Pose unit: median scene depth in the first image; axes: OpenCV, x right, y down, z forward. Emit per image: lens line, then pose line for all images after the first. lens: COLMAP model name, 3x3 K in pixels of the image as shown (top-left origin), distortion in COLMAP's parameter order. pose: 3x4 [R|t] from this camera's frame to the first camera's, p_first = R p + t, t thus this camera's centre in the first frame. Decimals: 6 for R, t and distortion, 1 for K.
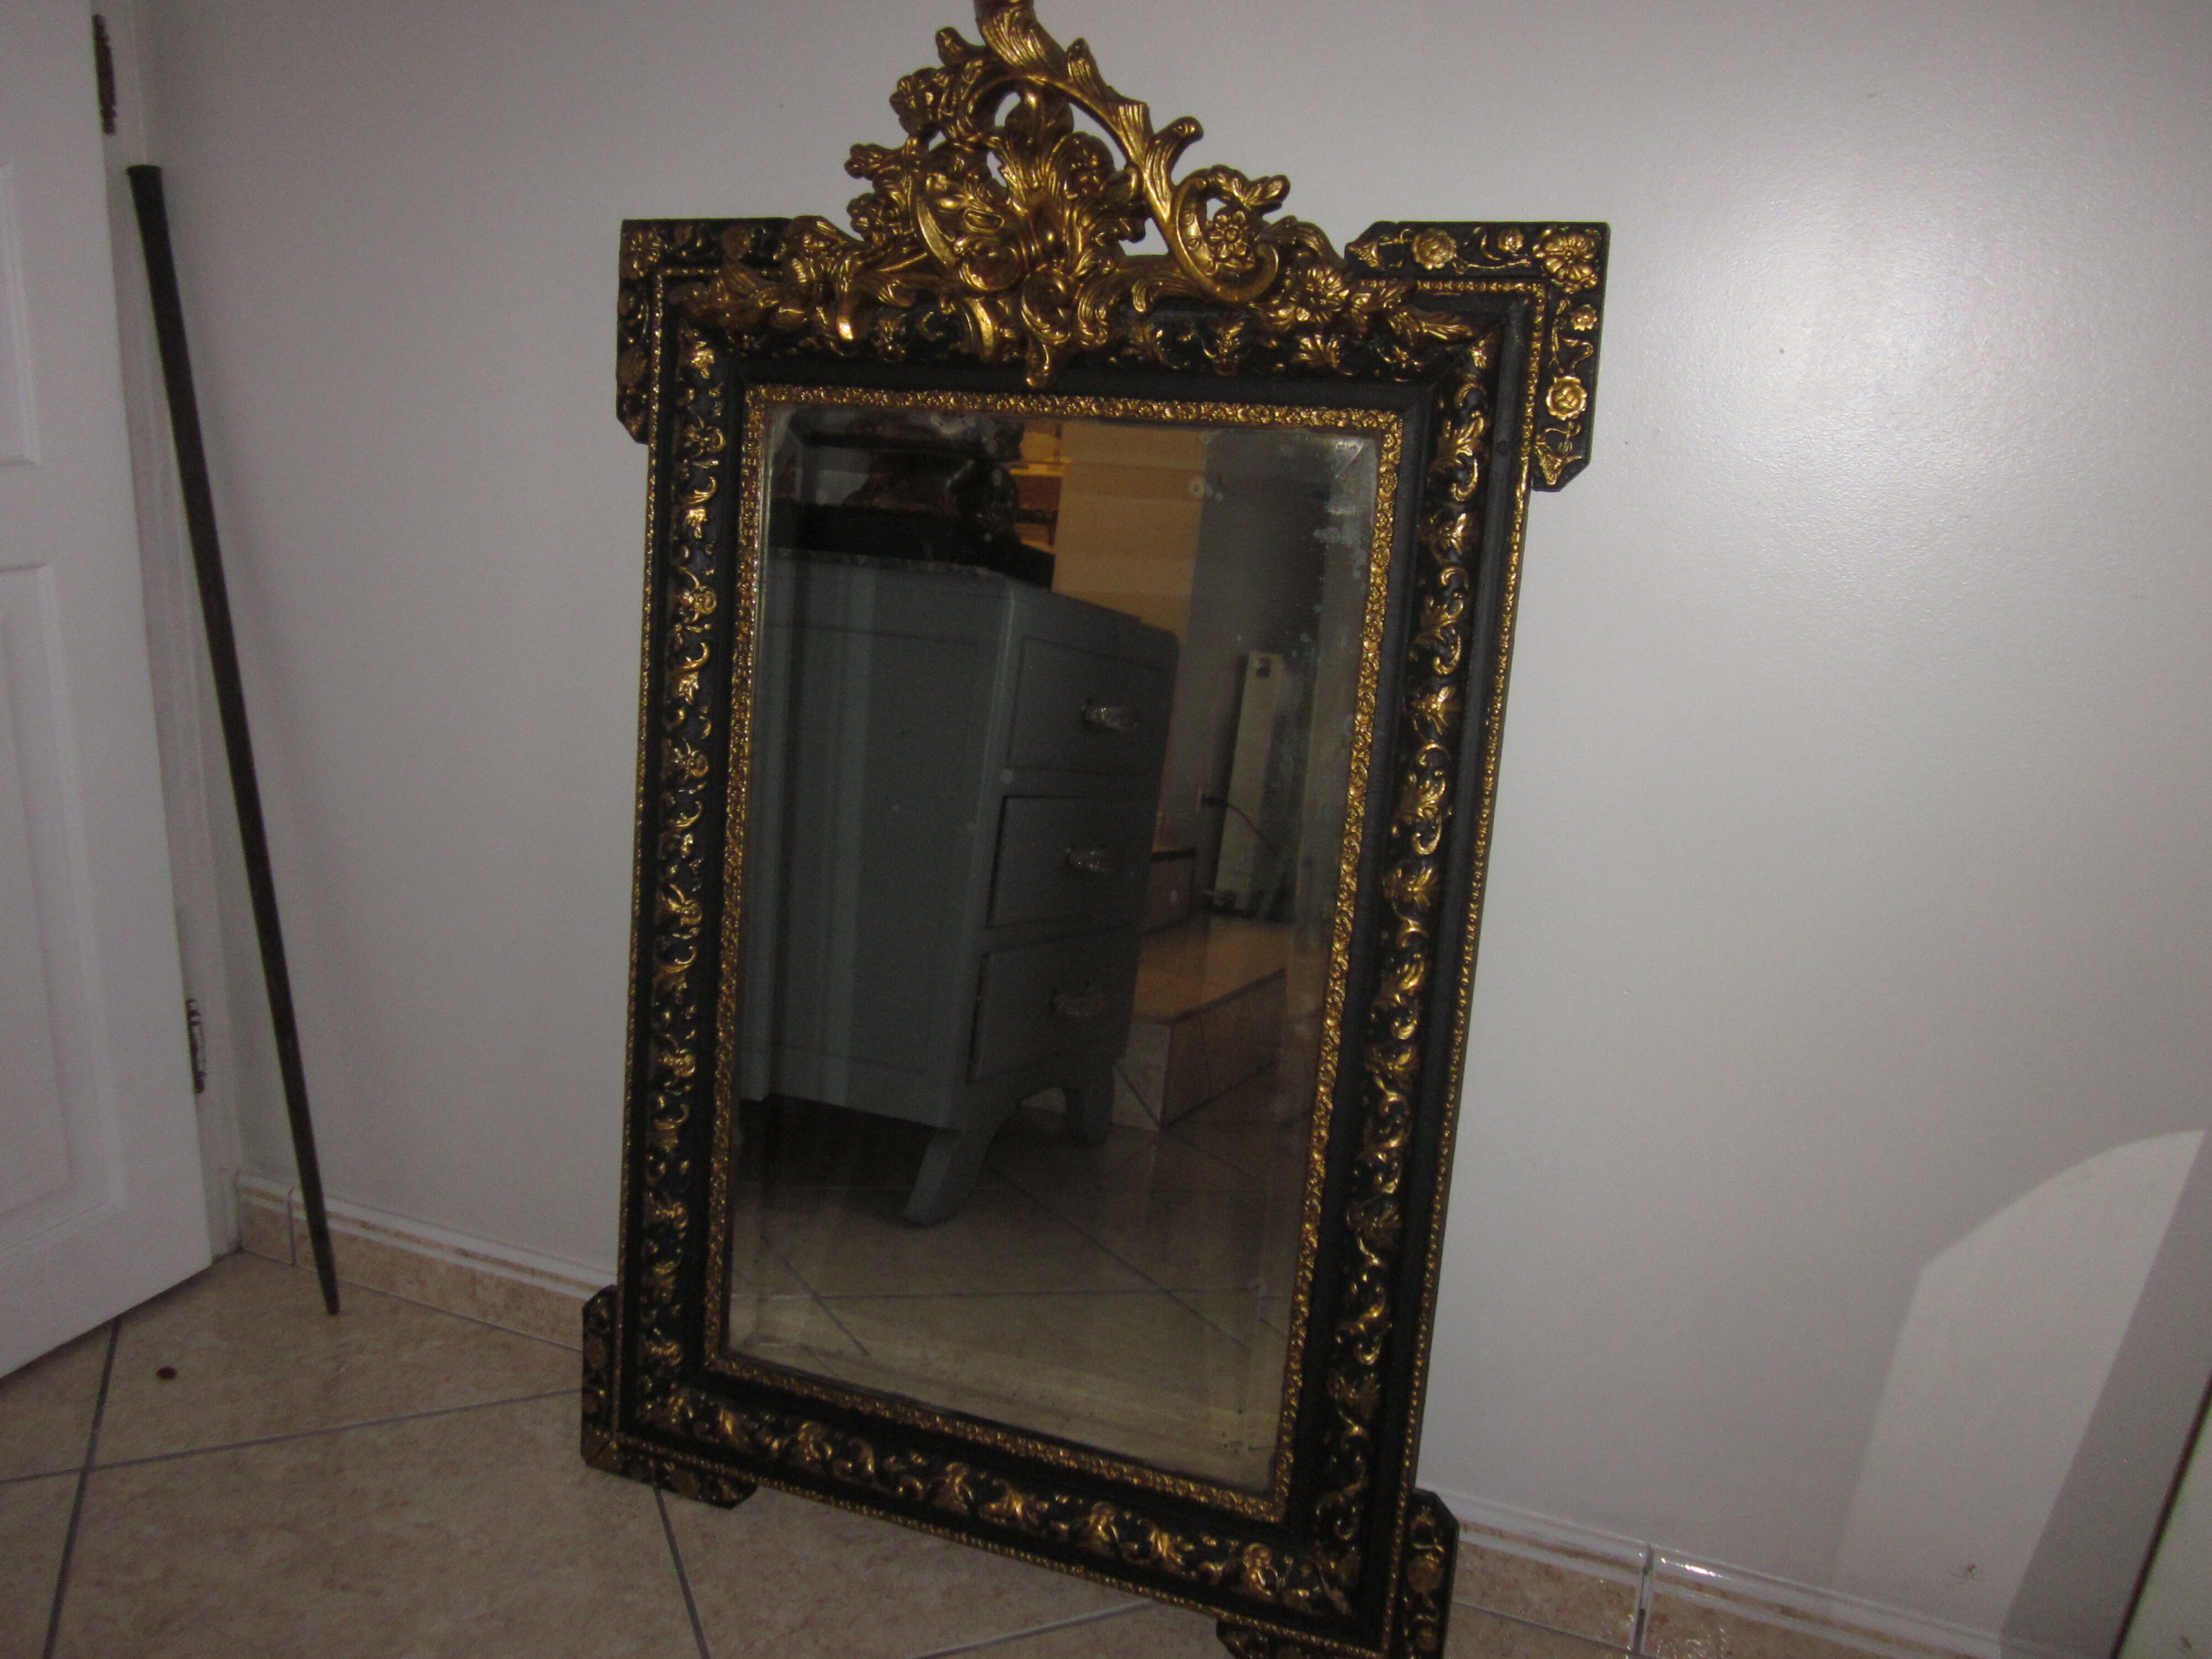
lens RADIAL K [[1794.8, 0, 1105.8], [0, 1794.8, 838.5], [0, 0, 1]] dist [-0.026287, -0.005501]
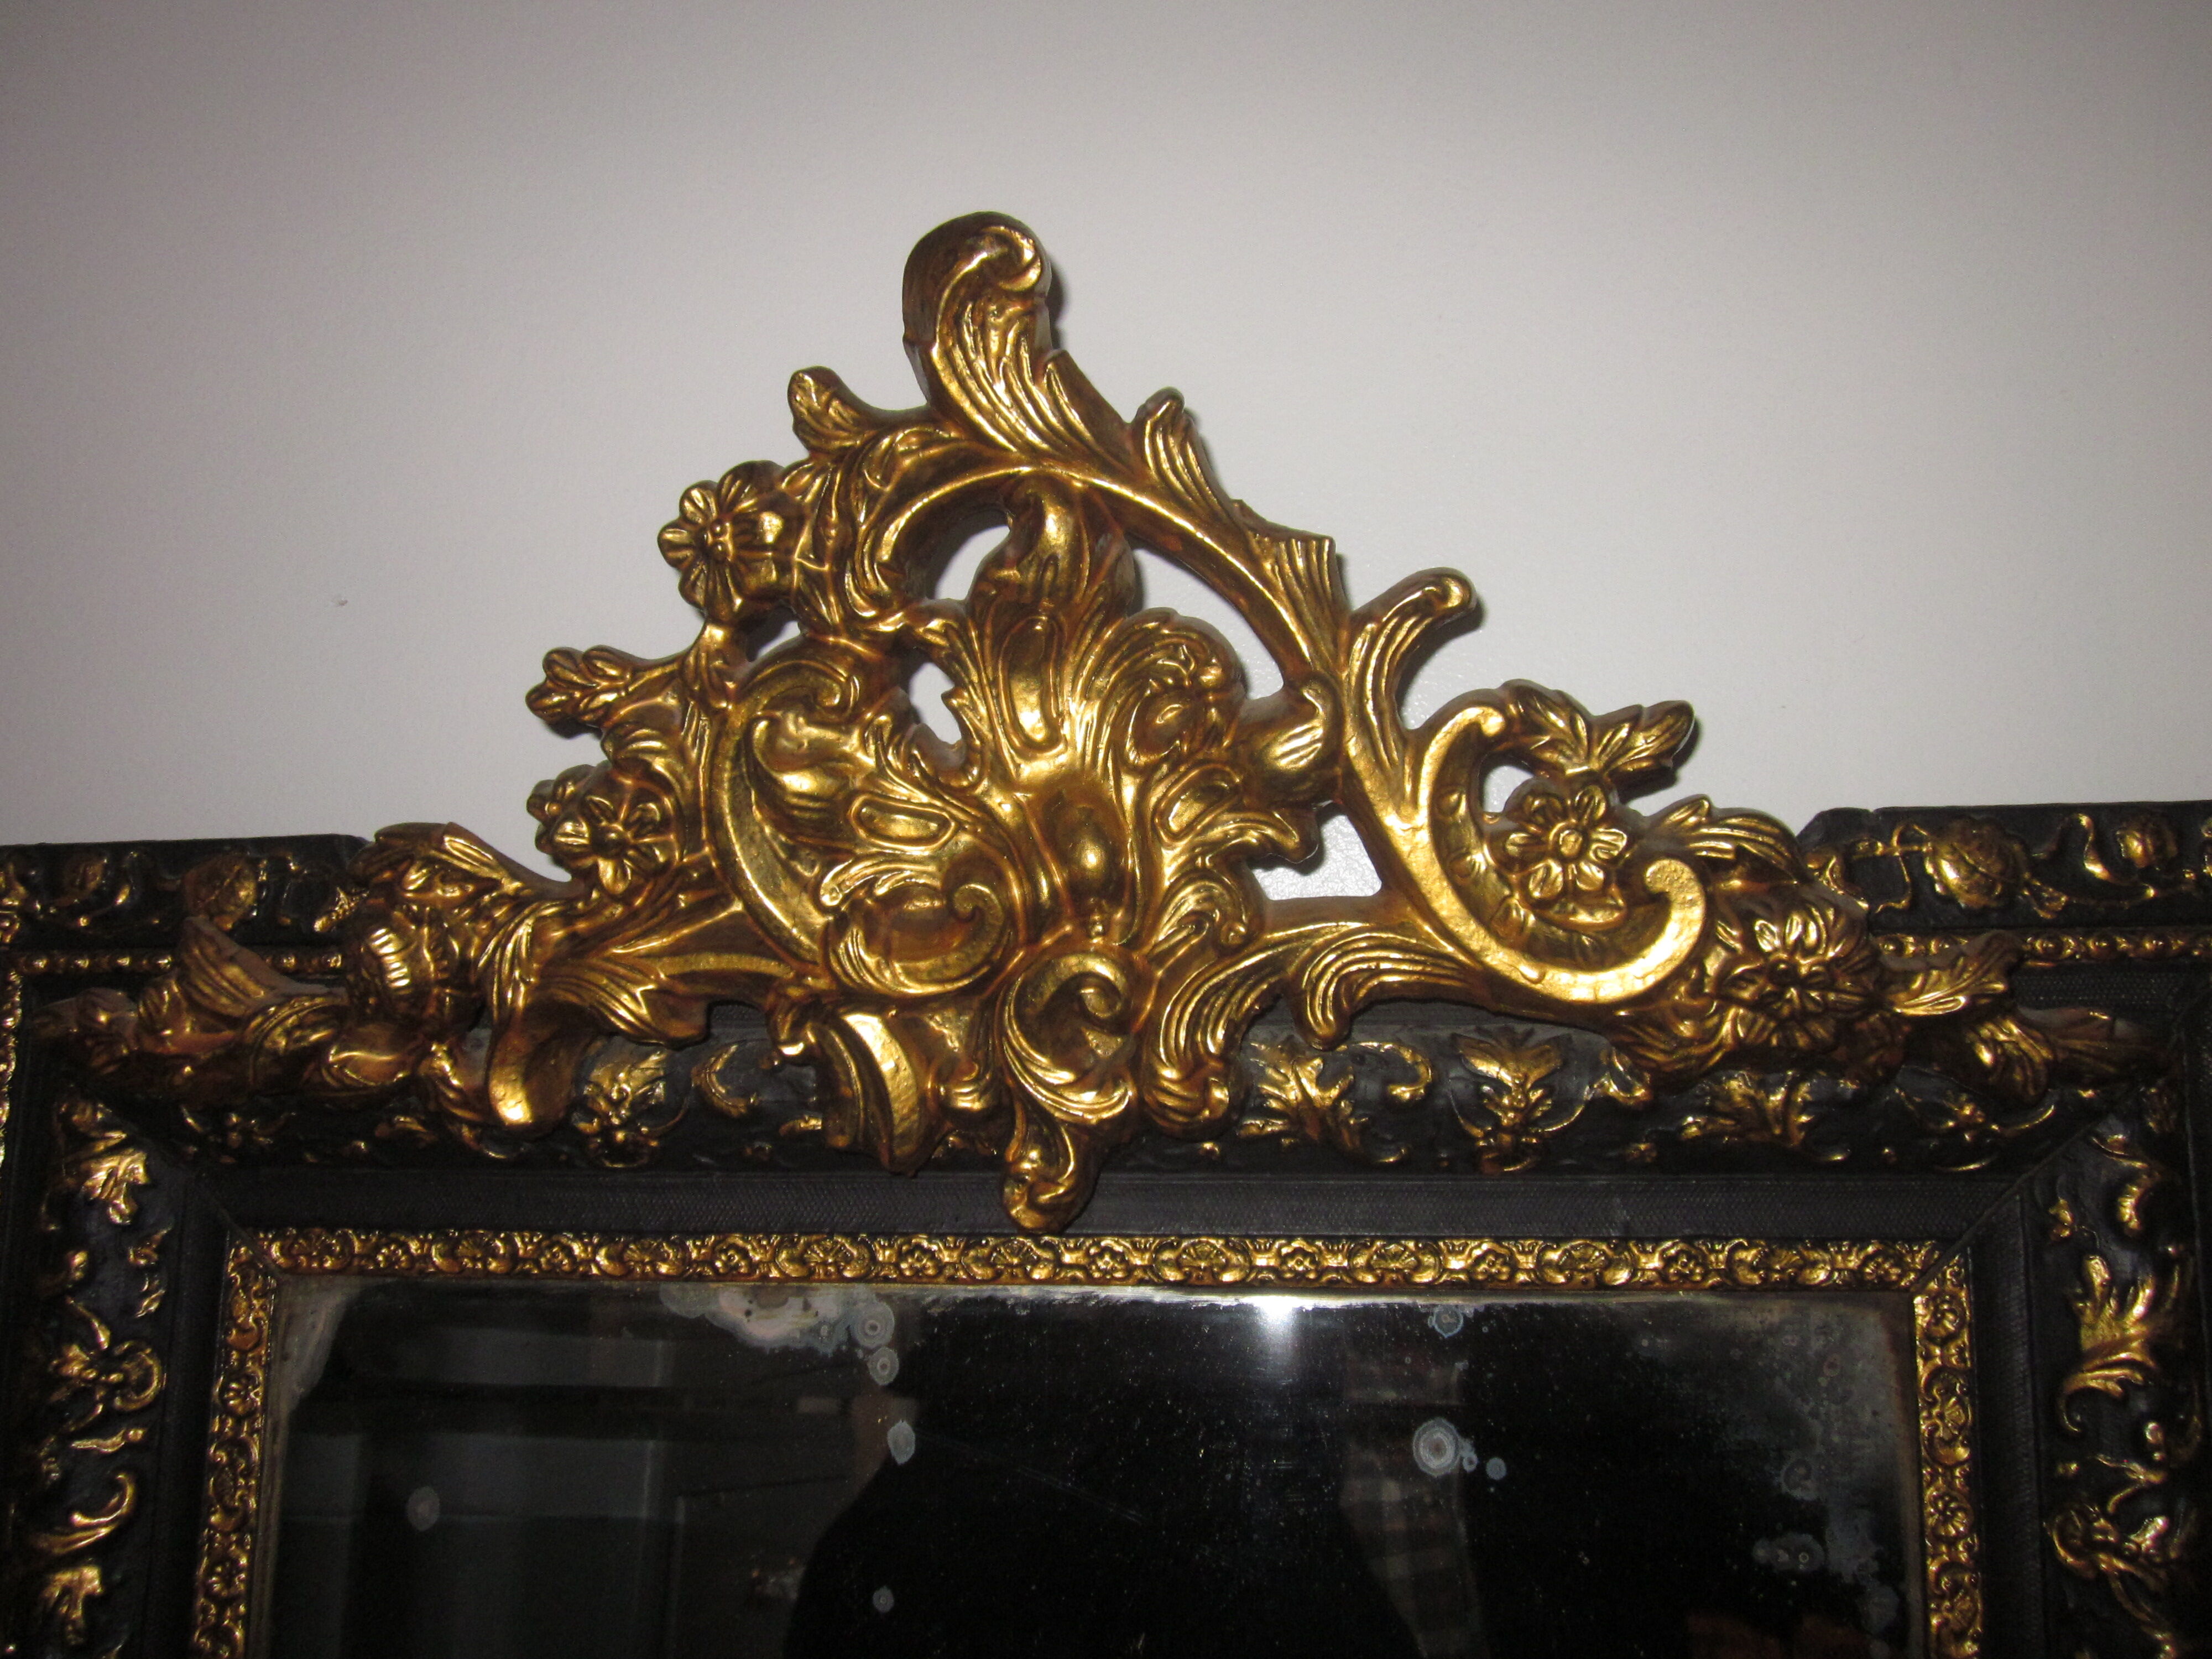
lens RADIAL K [[1794.8, 0, 1084.1], [0, 1794.8, 874.7], [0, 0, 1]] dist [-0.026287, -0.005501]
pose [[0.966593, -0.016534, 0.255781, -0.126073], [0.100557, 0.942376, -0.319087, -0.196810], [-0.235766, 0.334148, 0.912557, 0.609135]]
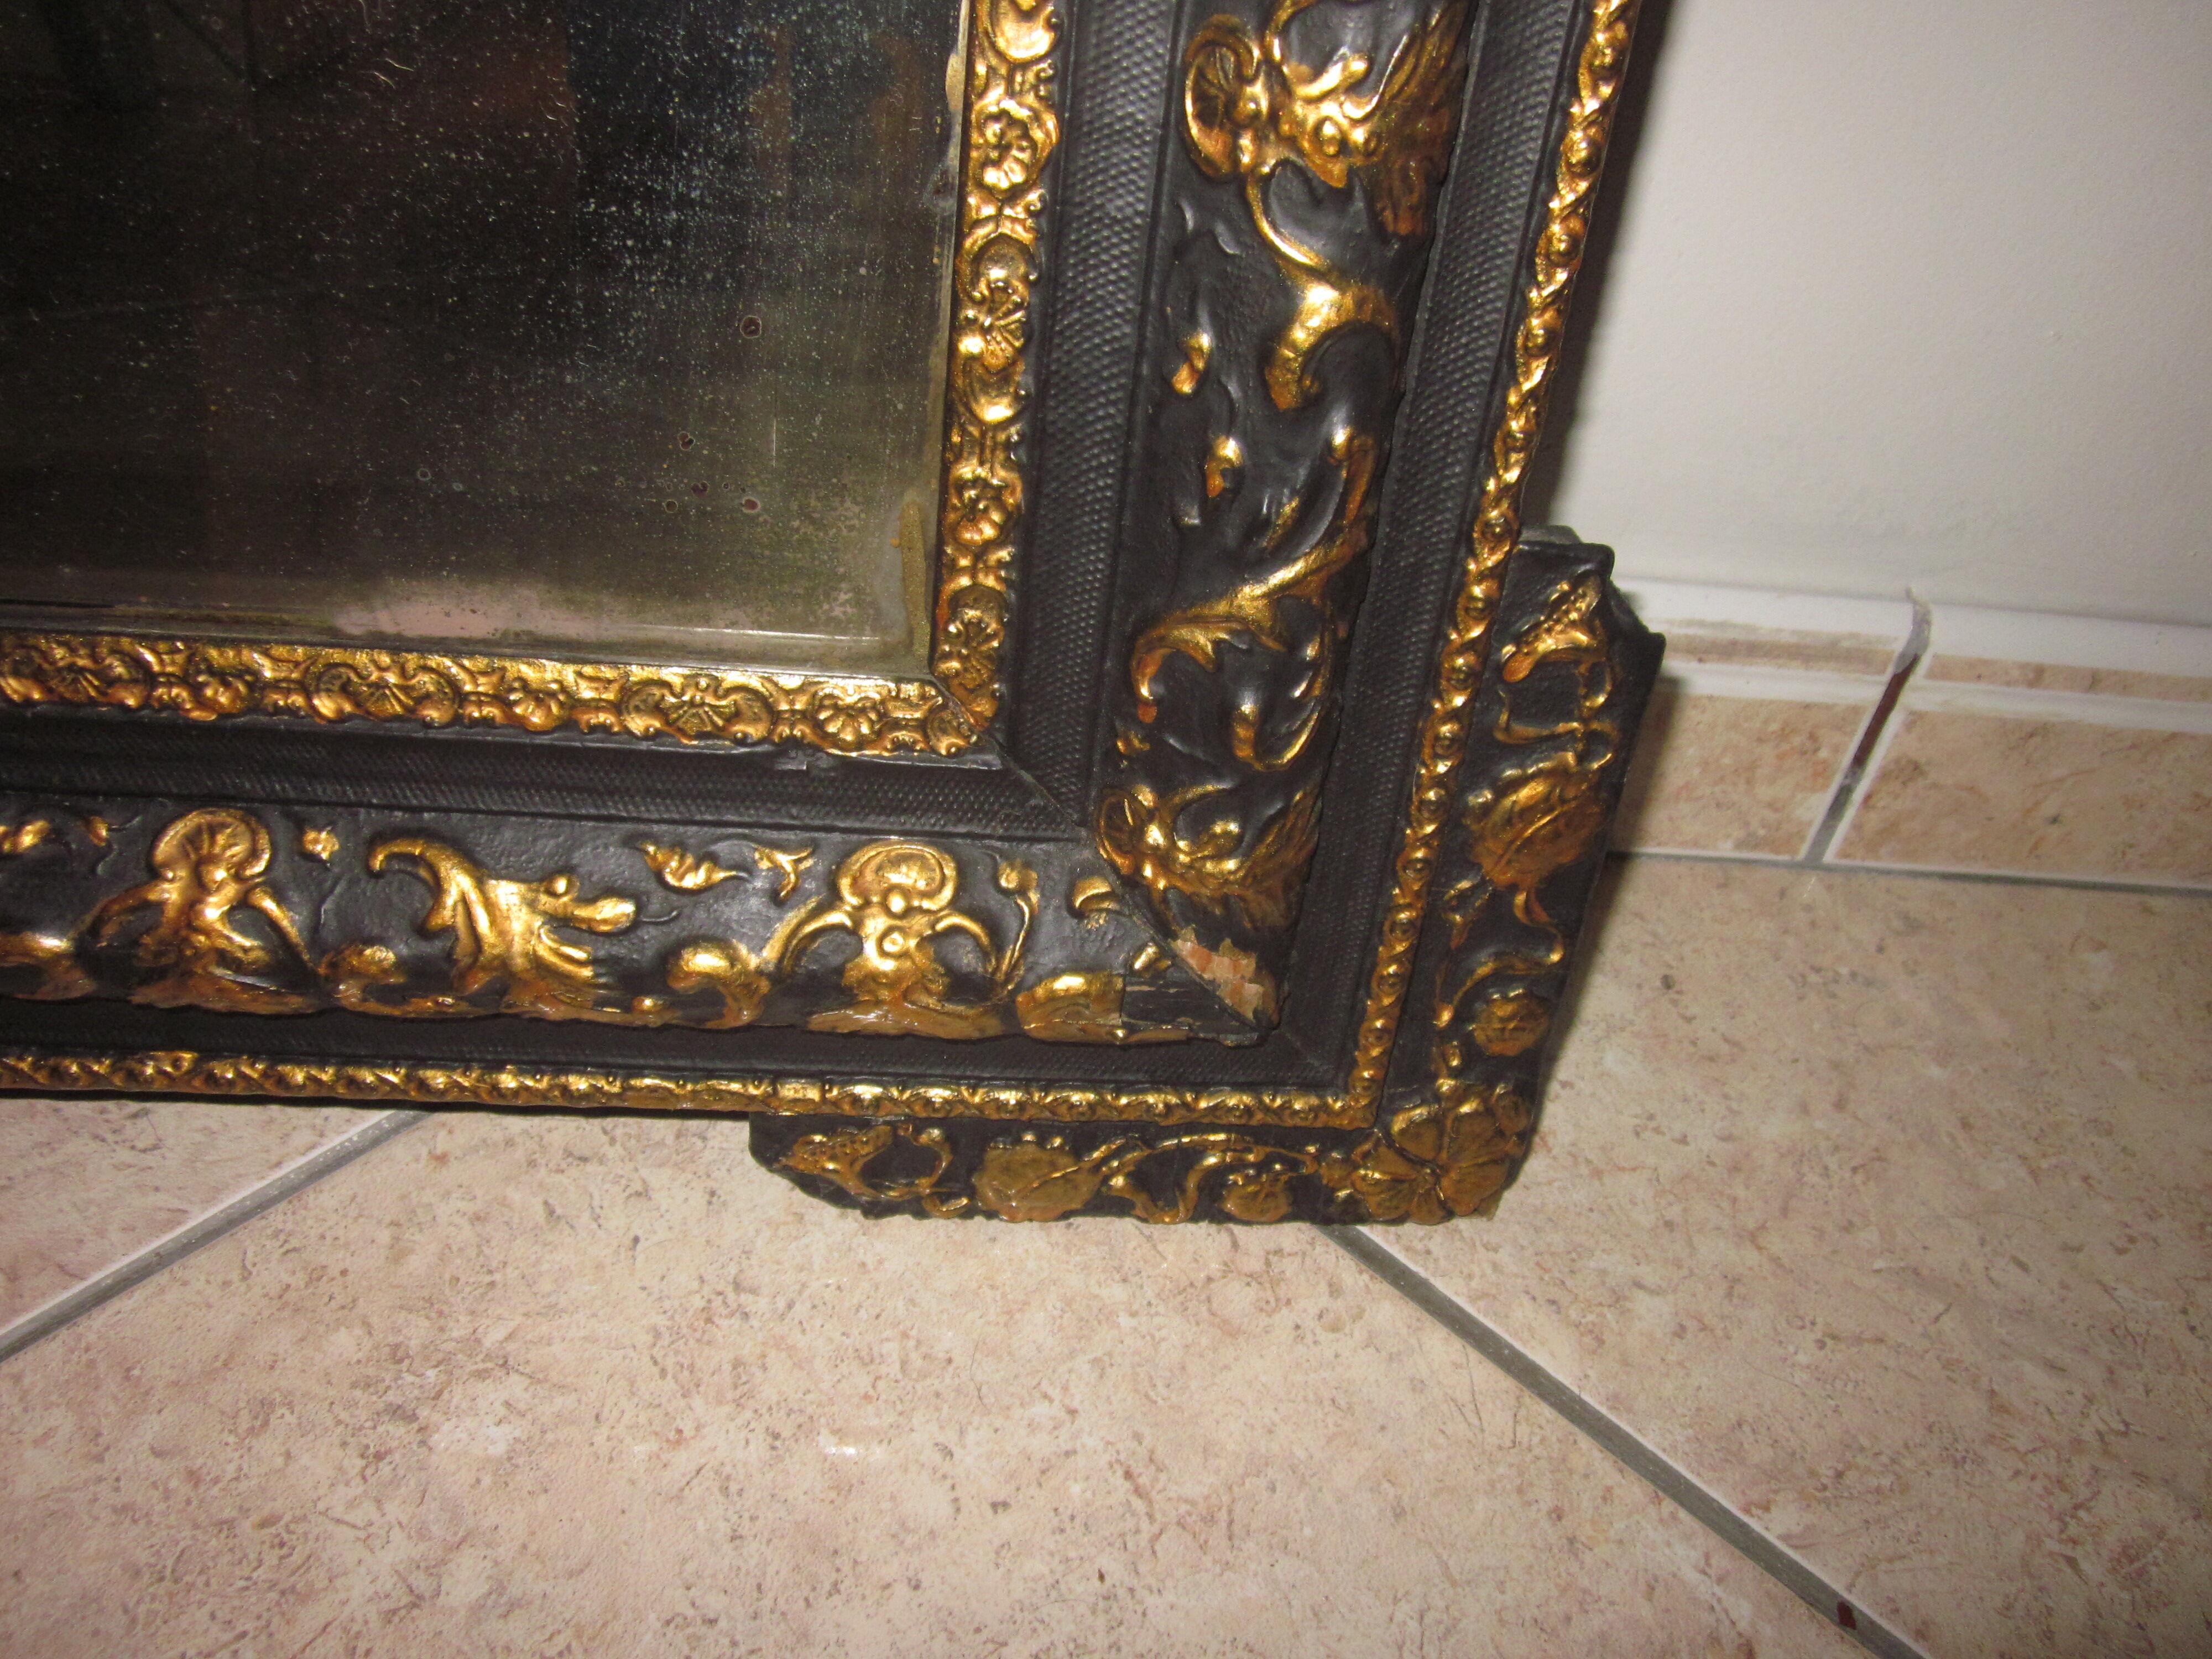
lens RADIAL K [[1794.8, 0, 1117.4], [0, 1794.8, 829.2], [0, 0, 1]] dist [-0.026287, -0.005501]
pose [[0.904143, -0.217220, 0.367888, 0.022465], [0.029766, 0.891035, 0.452958, 0.293919], [-0.426192, -0.398588, 0.812088, 0.823456]]
